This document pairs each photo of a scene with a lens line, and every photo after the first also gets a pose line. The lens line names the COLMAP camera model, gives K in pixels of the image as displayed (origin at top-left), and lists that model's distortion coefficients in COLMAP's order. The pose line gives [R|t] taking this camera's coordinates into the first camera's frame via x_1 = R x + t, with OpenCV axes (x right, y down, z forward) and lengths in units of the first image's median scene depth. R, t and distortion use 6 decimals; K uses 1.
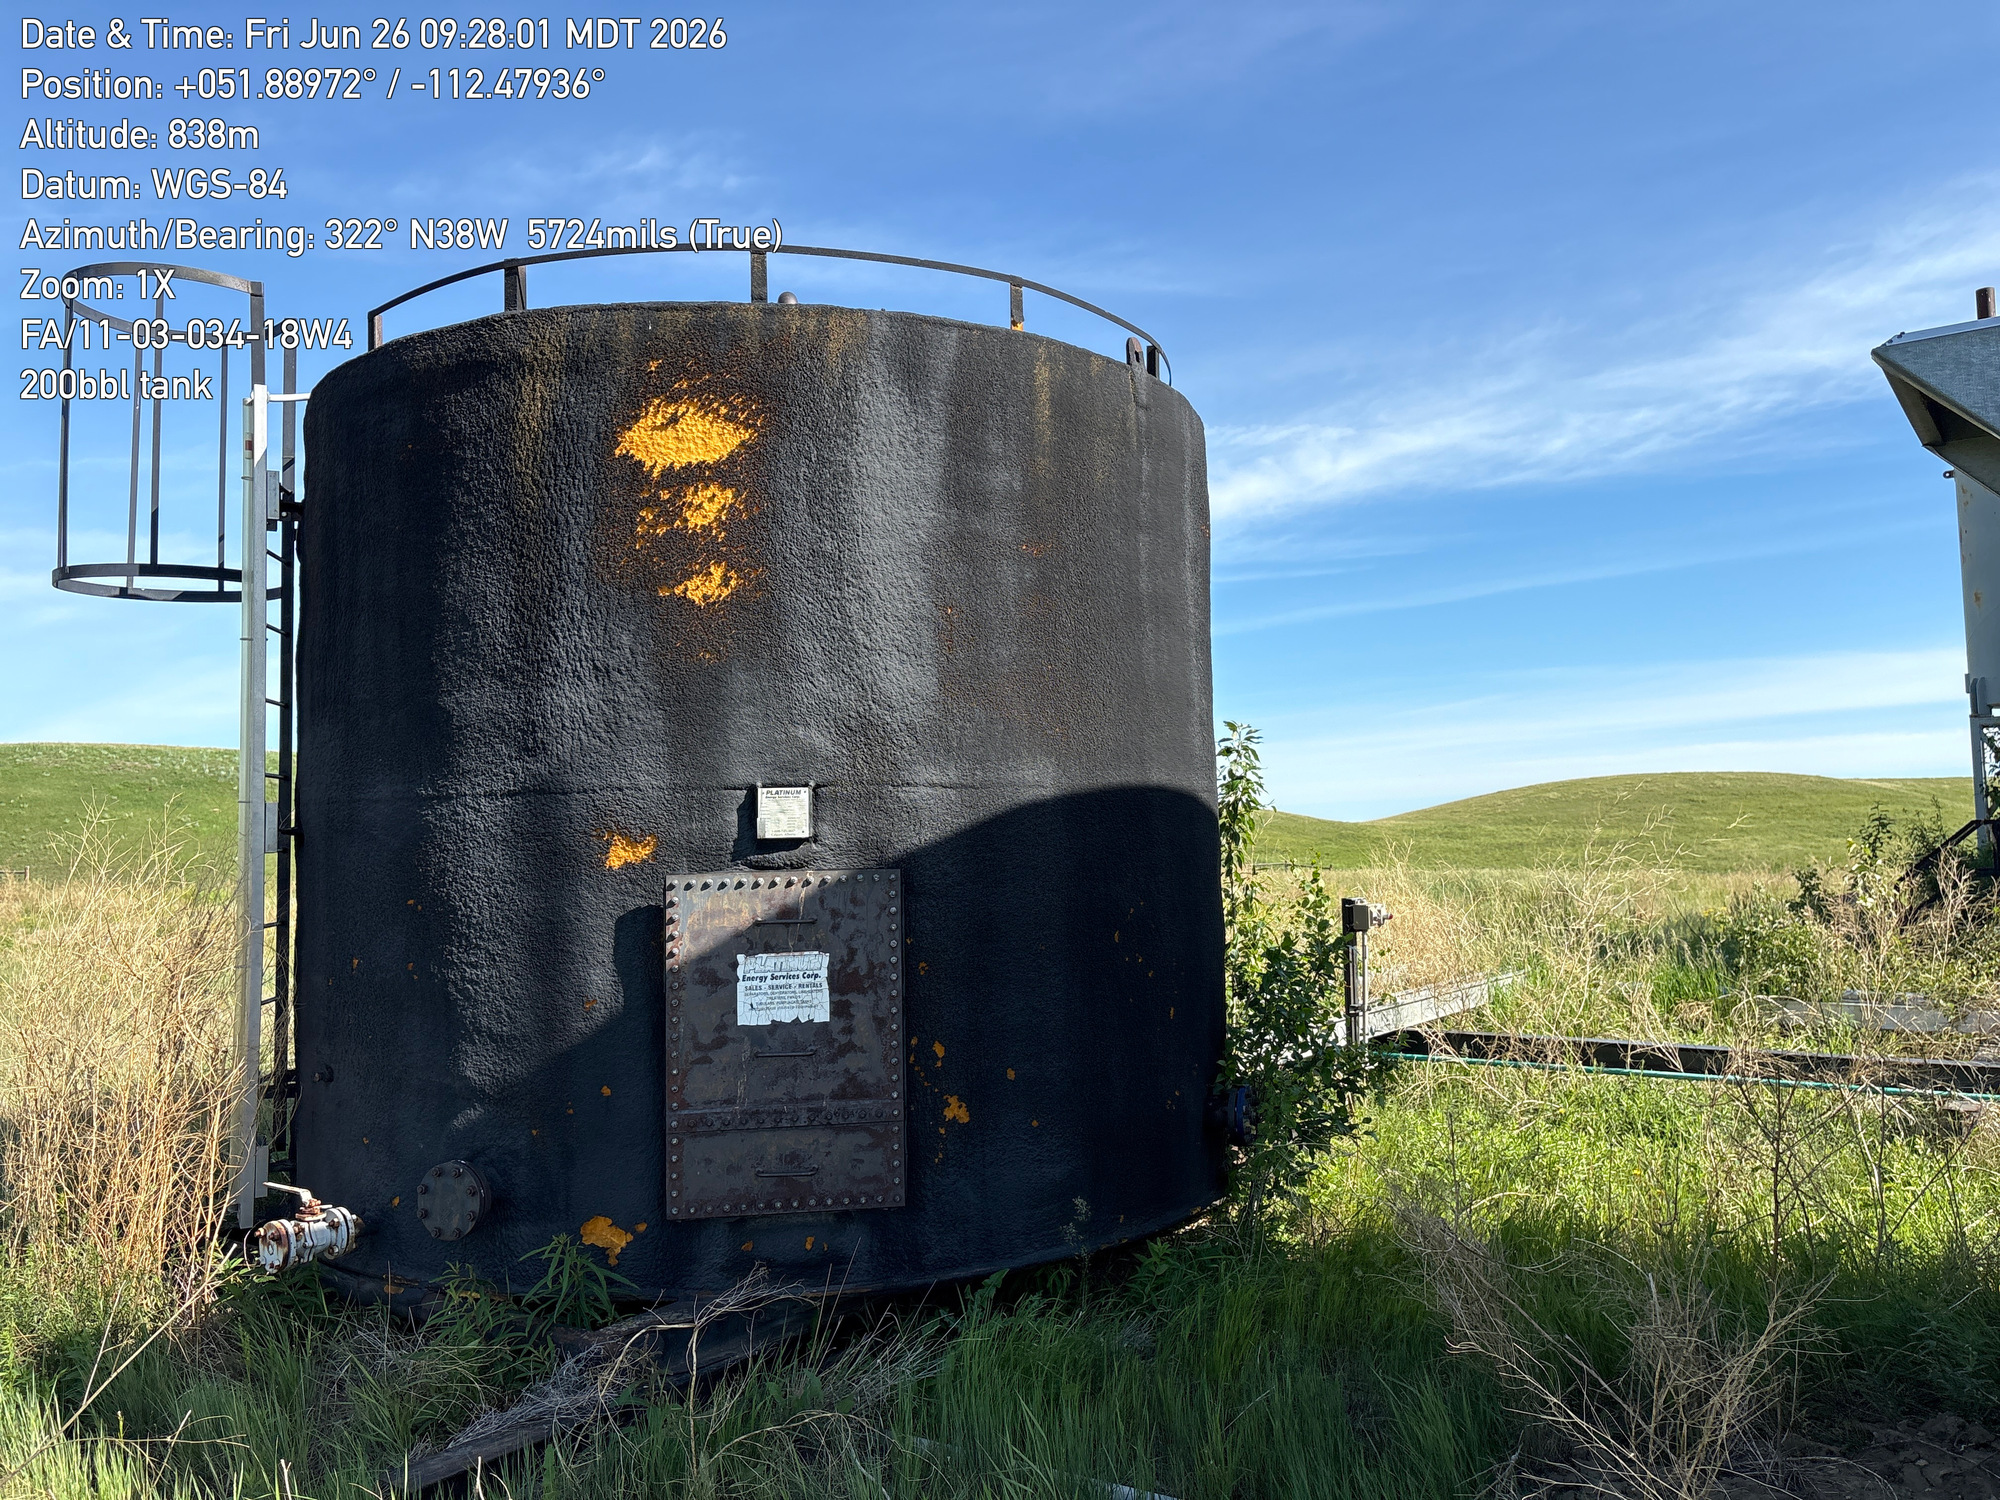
lens RADIAL K [[1522.2, 0, 1004.2], [0, 1522.2, 724.3], [0, 0, 1]] dist [0.114138, -0.156218]
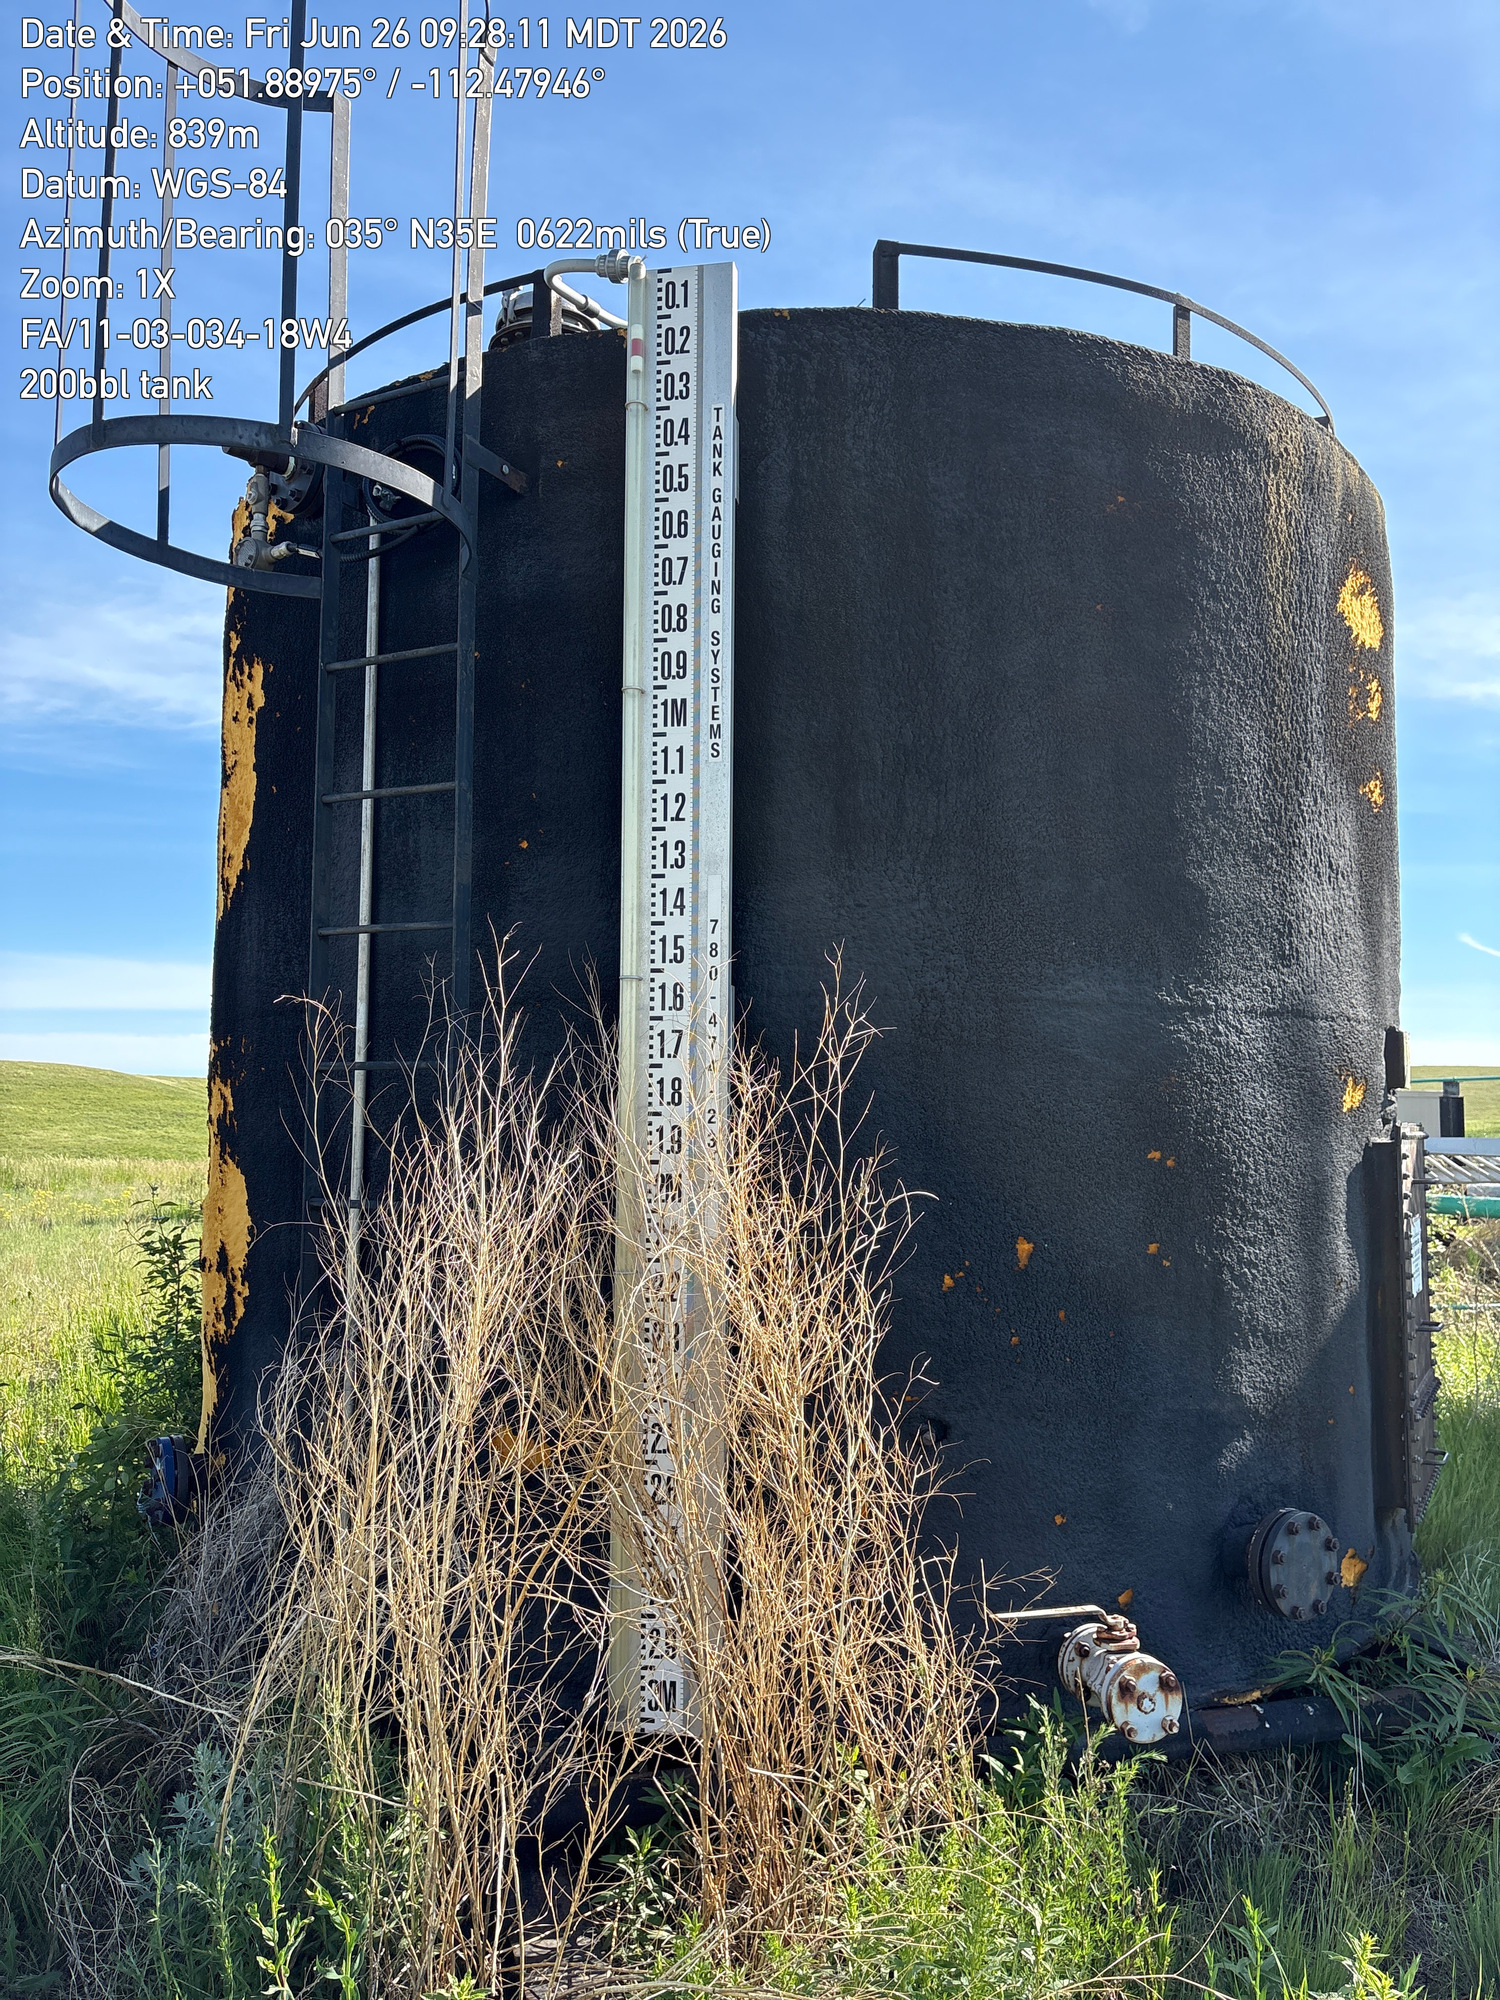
lens RADIAL K [[1527.2, 0, 723.8], [0, 1527.2, 998.2], [0, 0, 1]] dist [0.020294, -0.000224]
pose [[0.605134, 0.091133, 0.790890, -1.099138], [-0.081611, 0.995294, -0.052244, 0.101188], [-0.791930, -0.032931, 0.609724, 0.771054]]
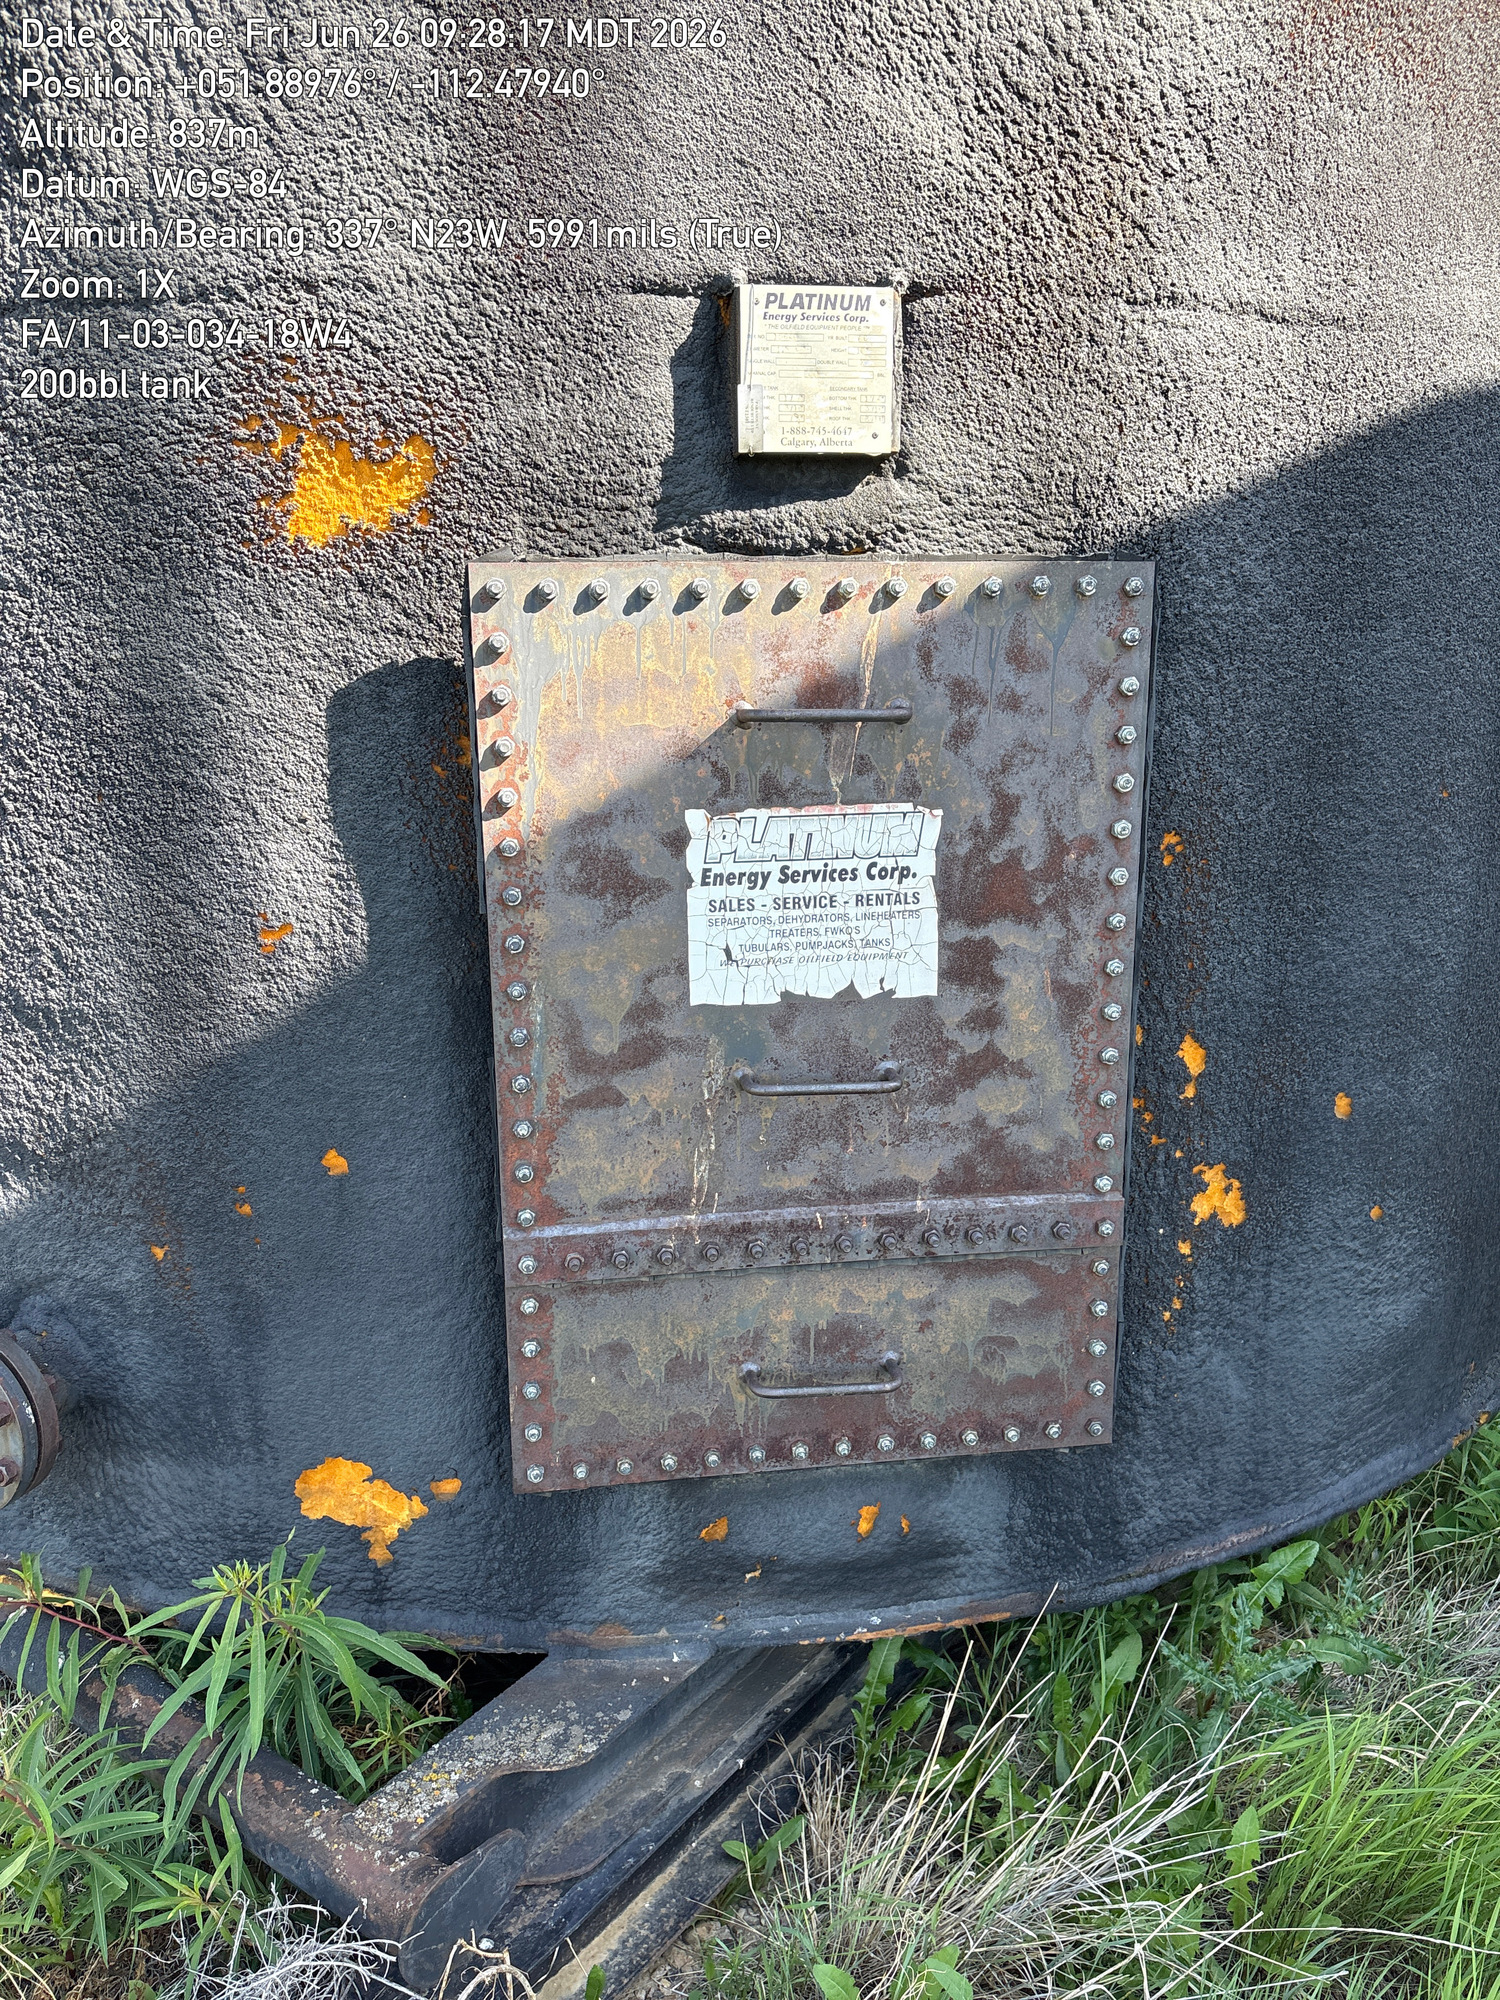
lens RADIAL K [[1522.2, 0, 750.0], [0, 1522.2, 1000.0], [0, 0, 1]] dist [0.114138, -0.156218]
pose [[0.999697, 0.015440, -0.019176, -0.150552], [-0.009124, 0.955788, 0.293916, 0.089254], [0.022867, -0.293652, 0.955639, 0.651098]]
